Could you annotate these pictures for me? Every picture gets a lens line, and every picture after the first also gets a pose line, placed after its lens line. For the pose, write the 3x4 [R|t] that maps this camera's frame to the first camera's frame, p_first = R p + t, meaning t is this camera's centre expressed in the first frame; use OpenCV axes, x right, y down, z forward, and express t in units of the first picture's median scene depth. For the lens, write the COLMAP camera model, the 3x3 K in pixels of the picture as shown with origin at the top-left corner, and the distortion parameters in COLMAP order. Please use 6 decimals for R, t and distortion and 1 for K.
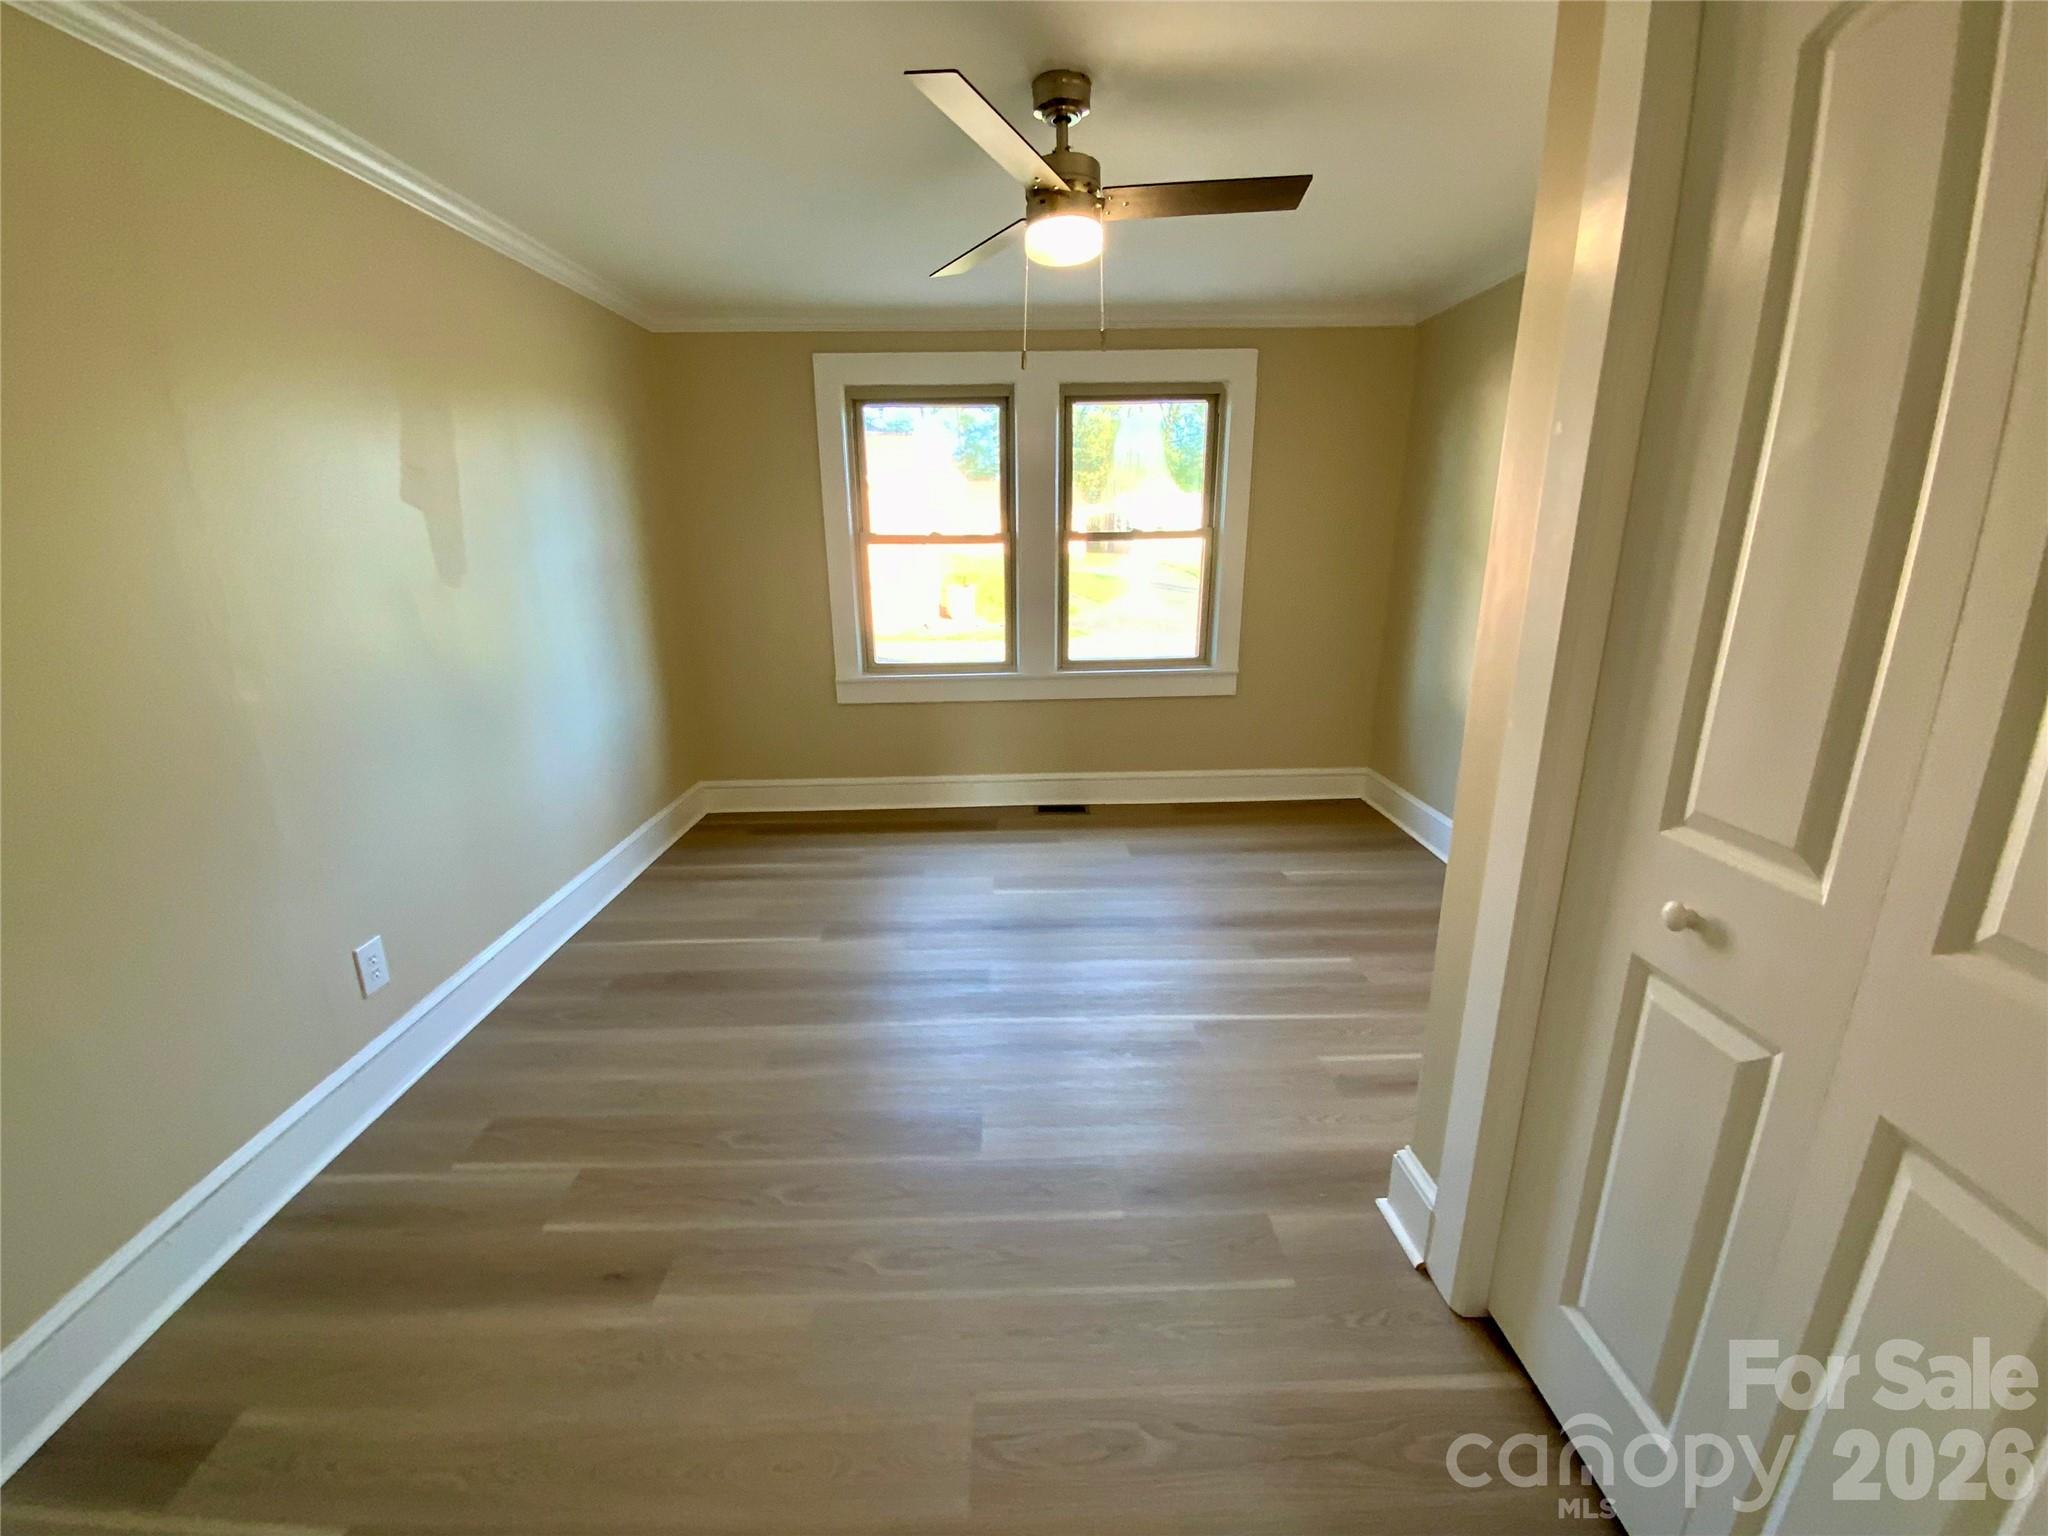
lens RADIAL K [[823.2, 0, 1021.7], [0, 823.2, 762.3], [0, 0, 1]] dist [0.004285, -0.009826]
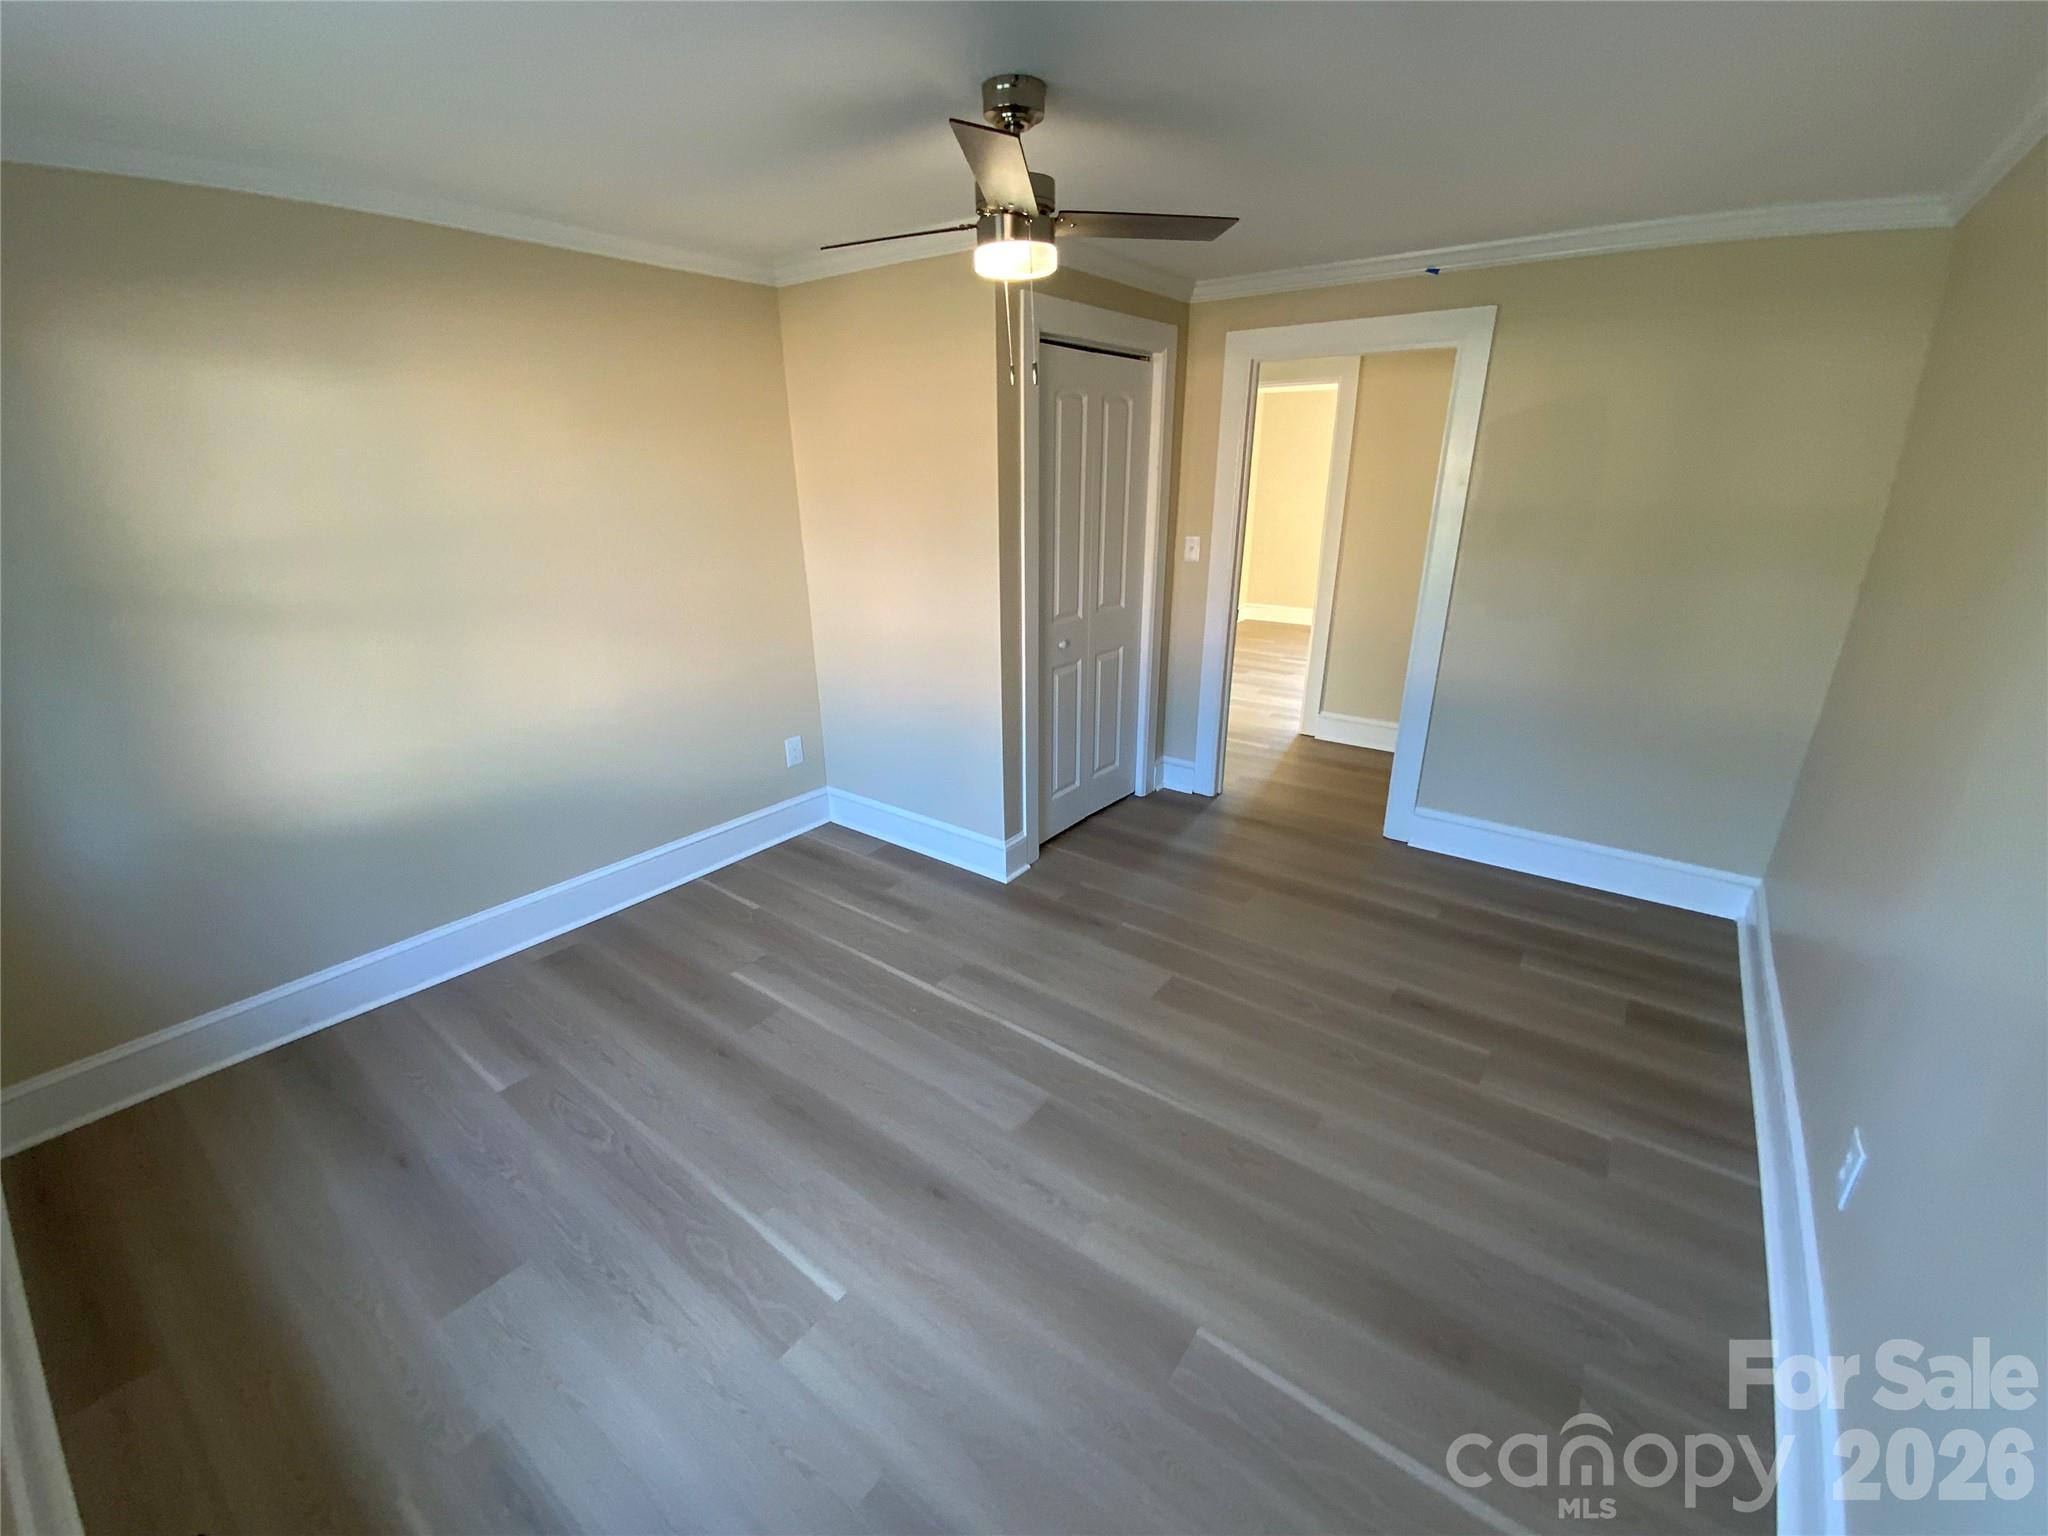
lens RADIAL K [[823.2, 0, 1023.9], [0, 823.2, 766.9], [0, 0, 1]] dist [0.004285, -0.009826]
pose [[-0.790628, -0.197825, 0.579459, -0.531875], [0.177933, 0.831298, 0.526578, -0.554235], [-0.585873, 0.519432, -0.622048, 1.643155]]
